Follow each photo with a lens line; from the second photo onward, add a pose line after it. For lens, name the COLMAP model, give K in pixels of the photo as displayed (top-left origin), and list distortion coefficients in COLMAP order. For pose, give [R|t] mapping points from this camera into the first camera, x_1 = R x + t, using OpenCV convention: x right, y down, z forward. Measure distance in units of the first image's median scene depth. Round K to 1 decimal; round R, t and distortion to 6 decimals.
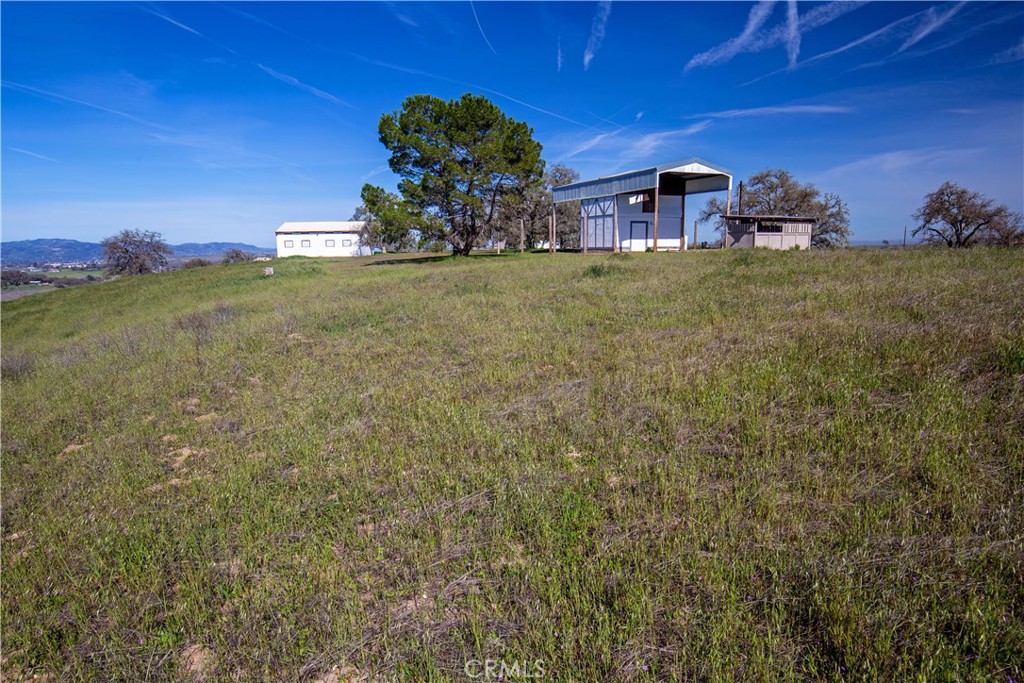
lens RADIAL K [[665.3, 0, 504.5], [0, 665.3, 332.9], [0, 0, 1]] dist [0.018653, -0.002340]
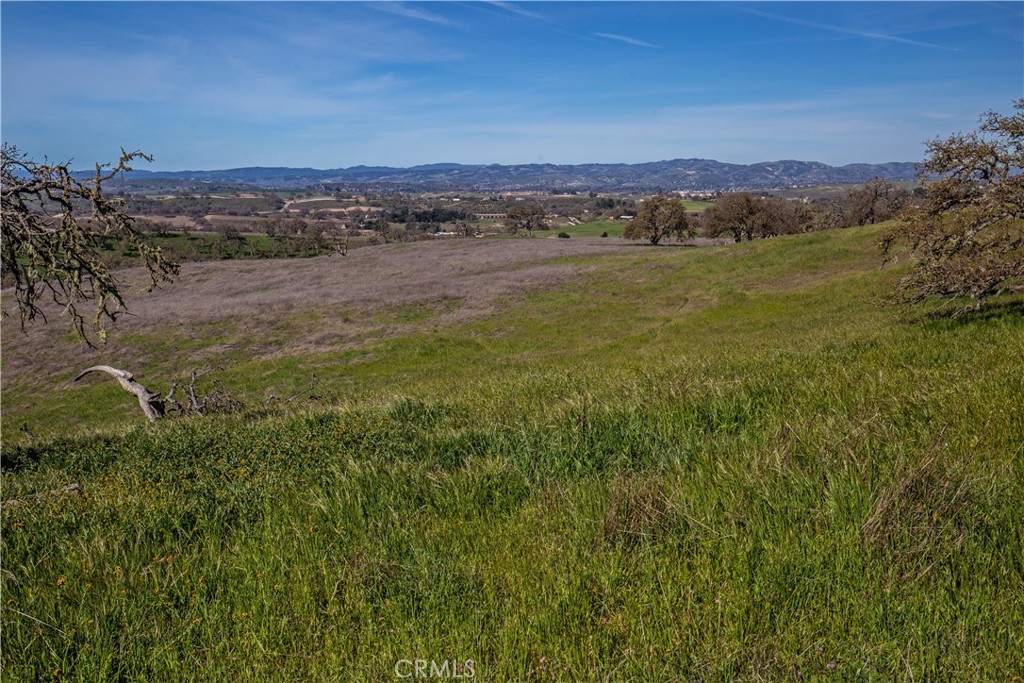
lens RADIAL K [[1005.4, 0, 514.9], [0, 1005.4, 339.4], [0, 0, 1]] dist [0.062953, 0.000000]
pose [[0.725830, 0.122118, -0.676947, -0.126901], [-0.096543, 0.992460, 0.075520, -0.133600], [0.681065, 0.010540, 0.732147, 0.986612]]
